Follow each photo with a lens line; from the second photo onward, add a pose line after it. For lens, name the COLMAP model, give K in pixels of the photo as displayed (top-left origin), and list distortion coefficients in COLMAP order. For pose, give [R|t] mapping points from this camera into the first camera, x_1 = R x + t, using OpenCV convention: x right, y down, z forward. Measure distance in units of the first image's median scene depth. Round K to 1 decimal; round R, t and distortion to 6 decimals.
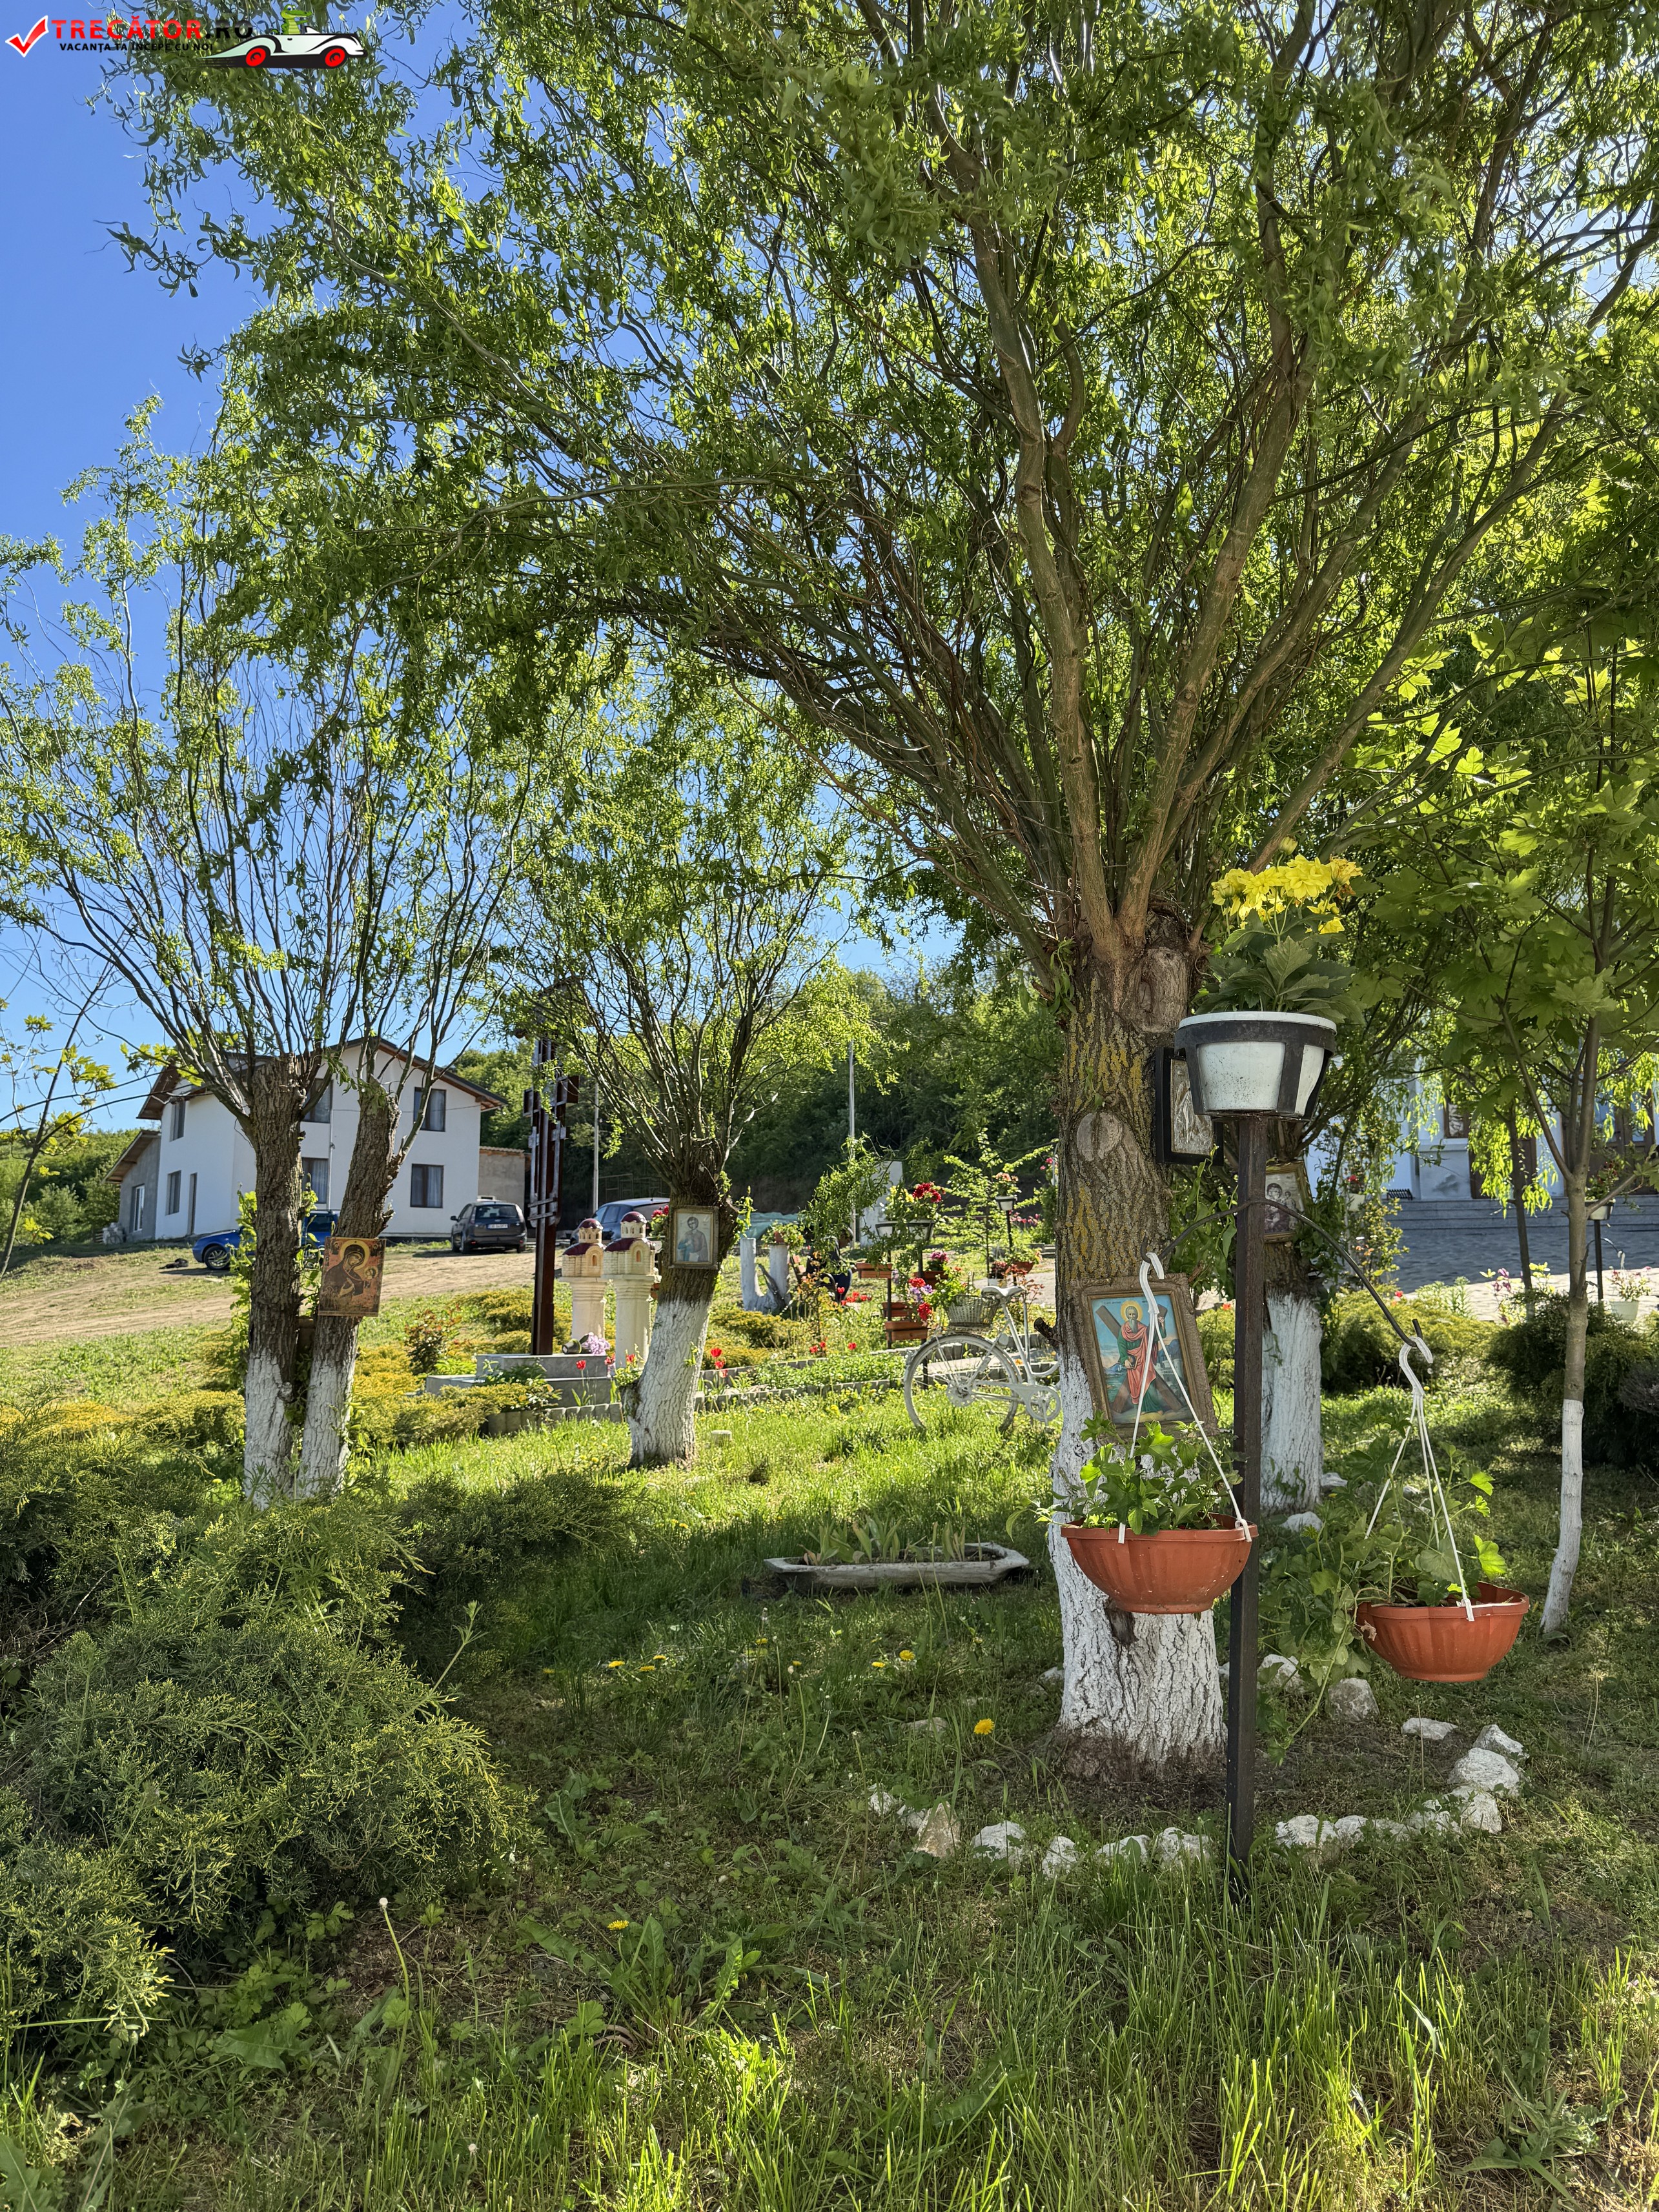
lens RADIAL K [[1551.3, 0, 829.5], [0, 1551.3, 1106.0], [0, 0, 1]] dist [0.099864, -0.134687]
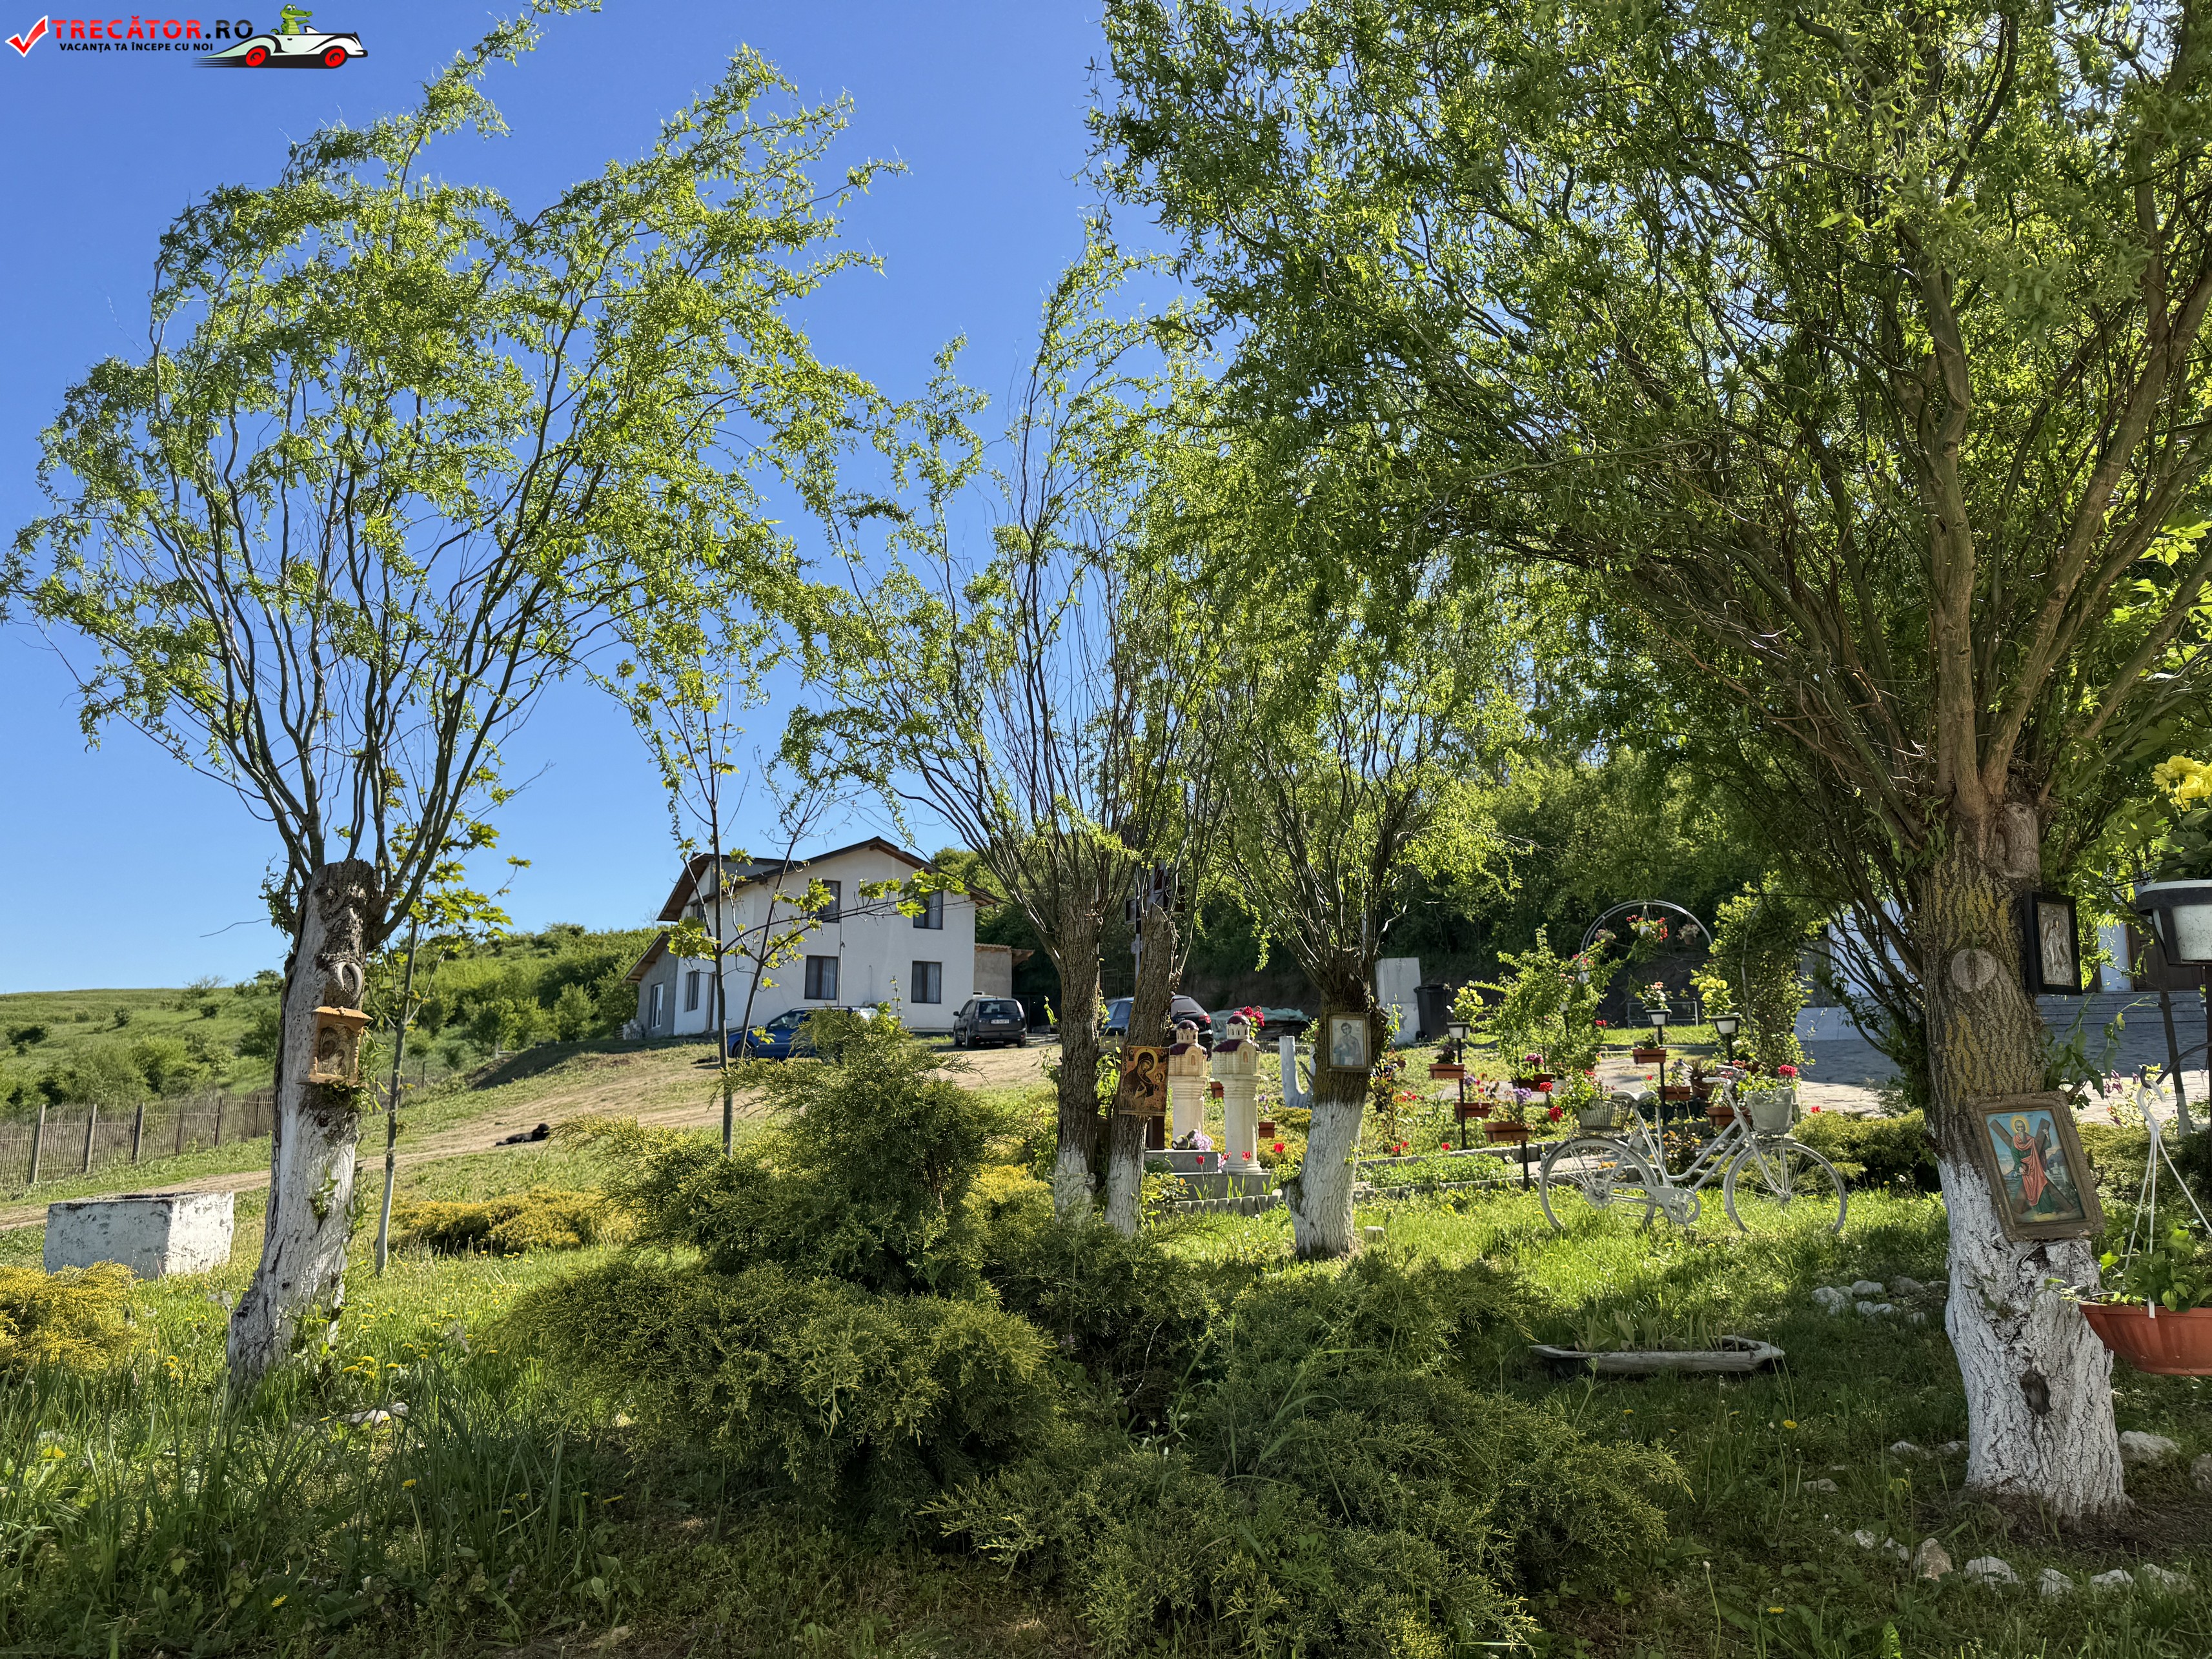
lens RADIAL K [[1551.3, 0, 1114.1], [0, 1551.3, 826.6], [0, 0, 1]] dist [0.099864, -0.134687]
pose [[0.993493, -0.016343, -0.112718, -0.123415], [0.011088, 0.998829, -0.047092, -0.014659], [0.113355, 0.045536, 0.992510, -0.087489]]
